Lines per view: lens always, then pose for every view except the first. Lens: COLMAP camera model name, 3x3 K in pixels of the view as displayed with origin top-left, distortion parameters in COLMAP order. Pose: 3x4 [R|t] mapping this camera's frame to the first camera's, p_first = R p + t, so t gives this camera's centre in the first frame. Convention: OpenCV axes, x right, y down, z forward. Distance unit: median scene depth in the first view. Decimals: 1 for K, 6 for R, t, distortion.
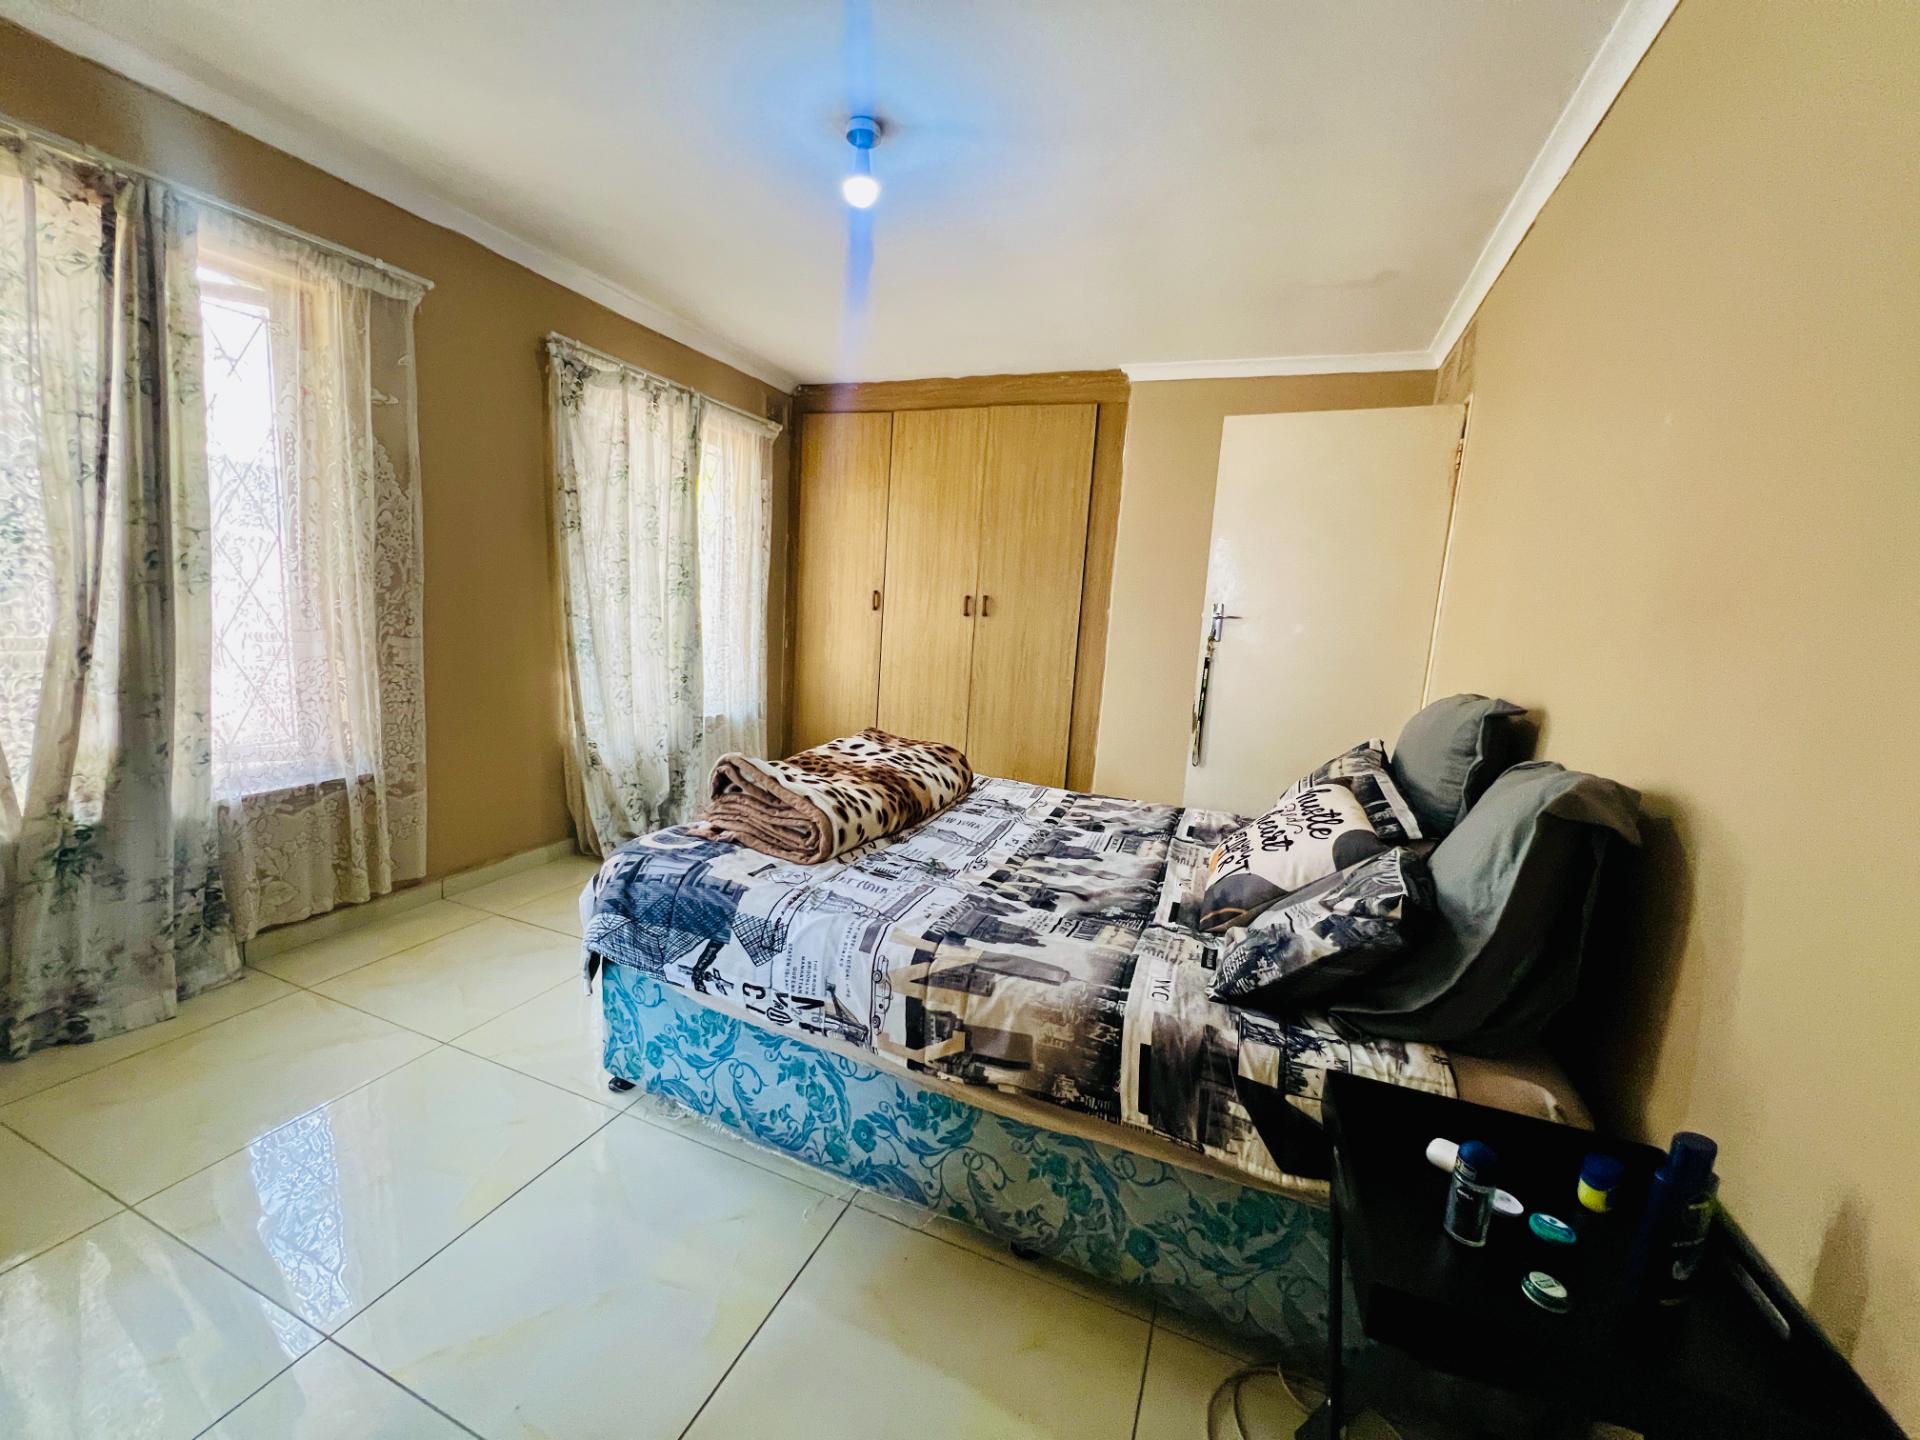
lens RADIAL K [[765.9, 0, 949.9], [0, 765.9, 718.8], [0, 0, 1]] dist [-0.002954, 0.000599]
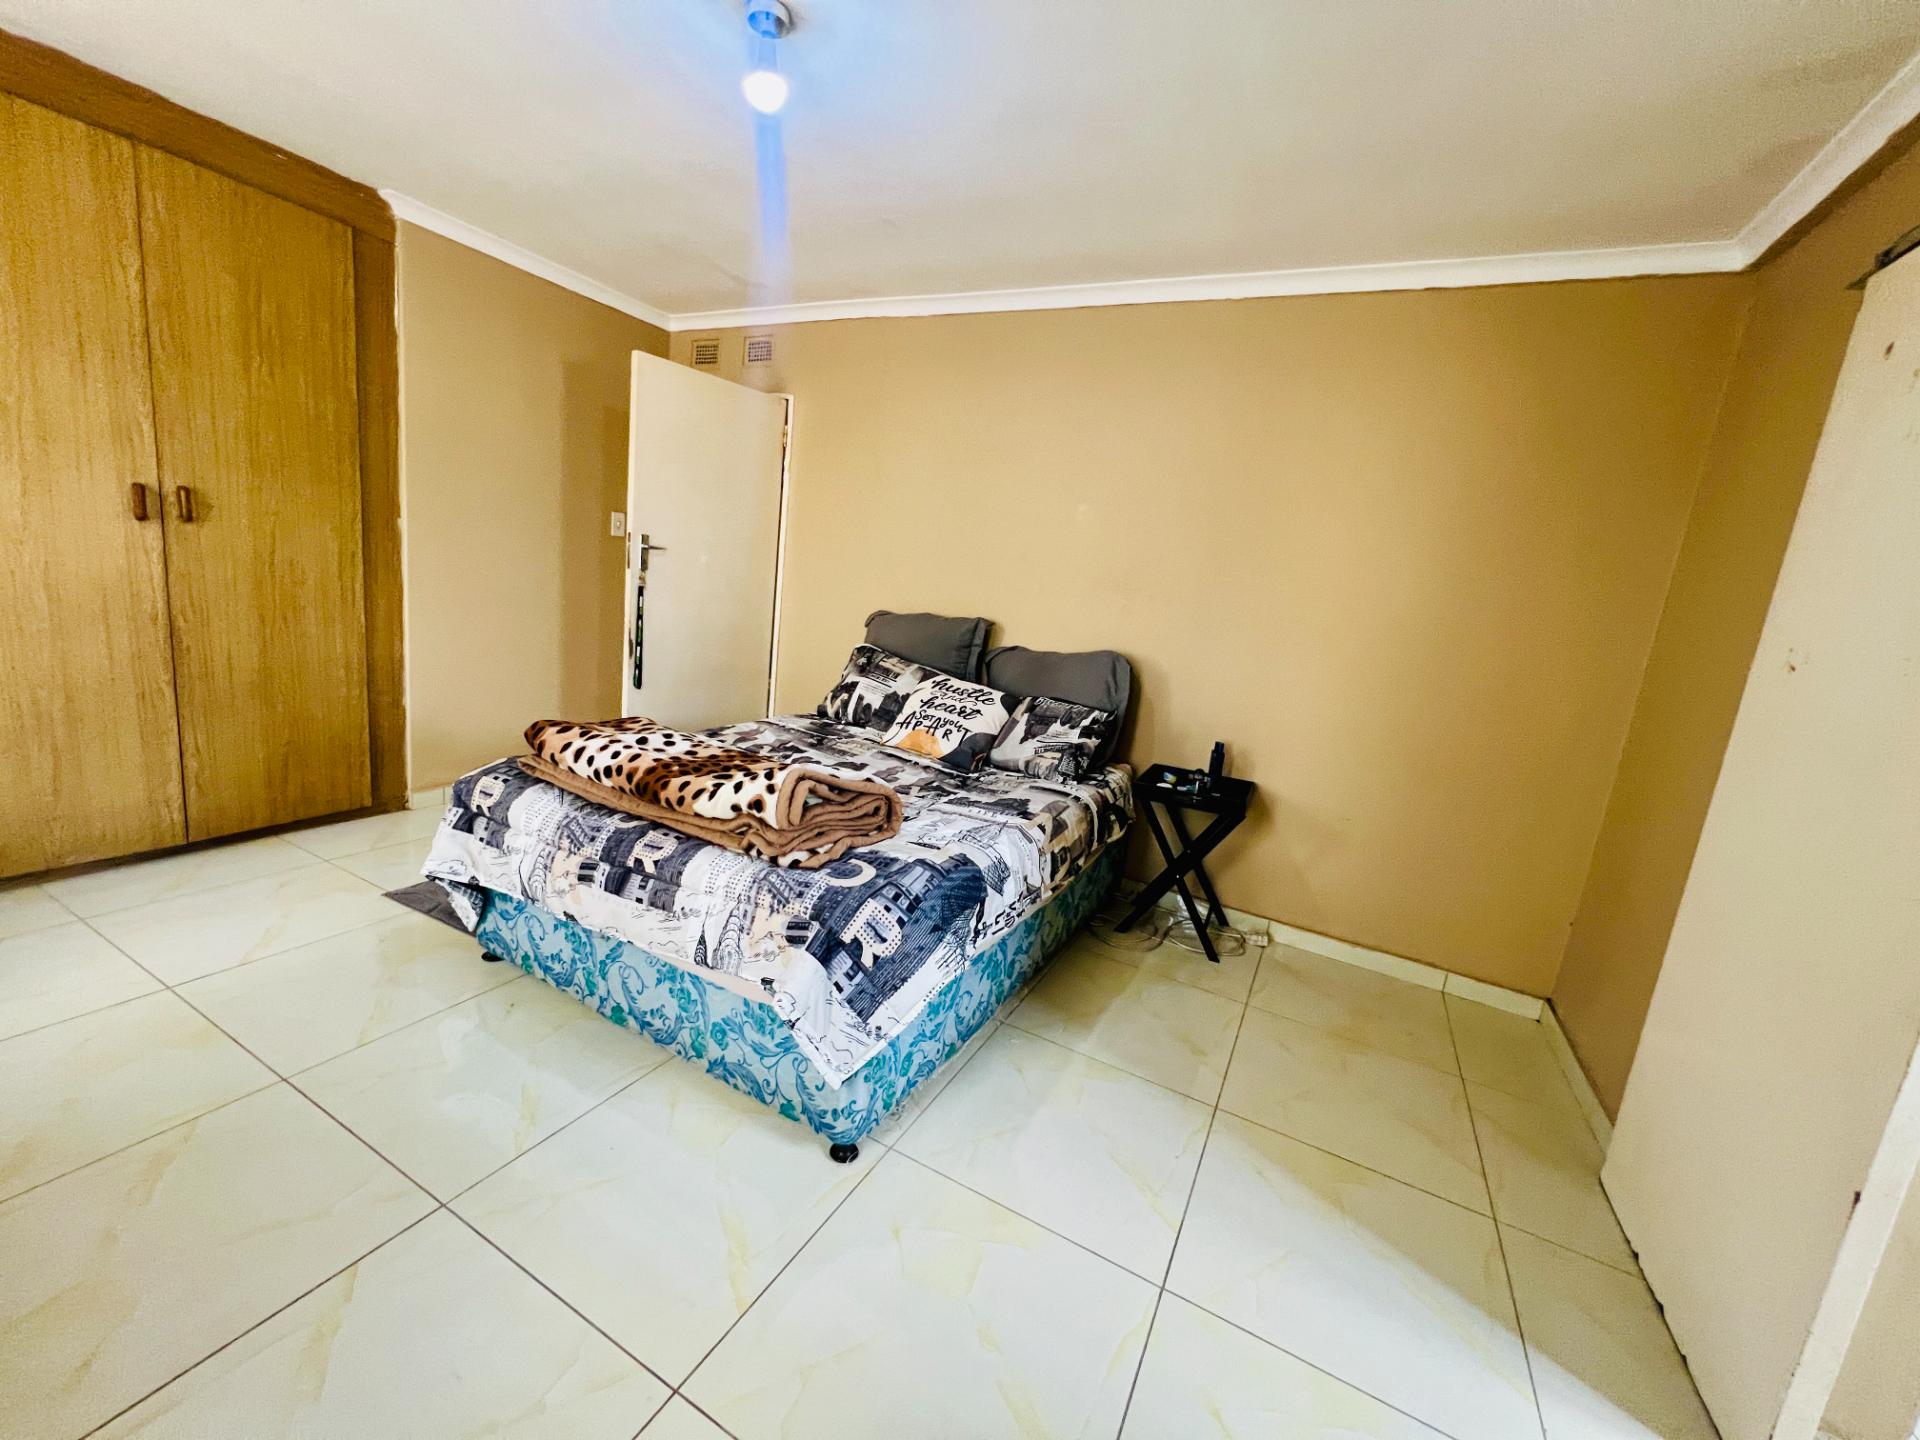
lens RADIAL K [[765.9, 0, 954.4], [0, 765.9, 720.6], [0, 0, 1]] dist [-0.002954, 0.000599]
pose [[0.102457, -0.238982, 0.965603, -0.610389], [0.048398, 0.970760, 0.235123, -0.112969], [-0.993559, 0.022644, 0.111028, 0.402291]]
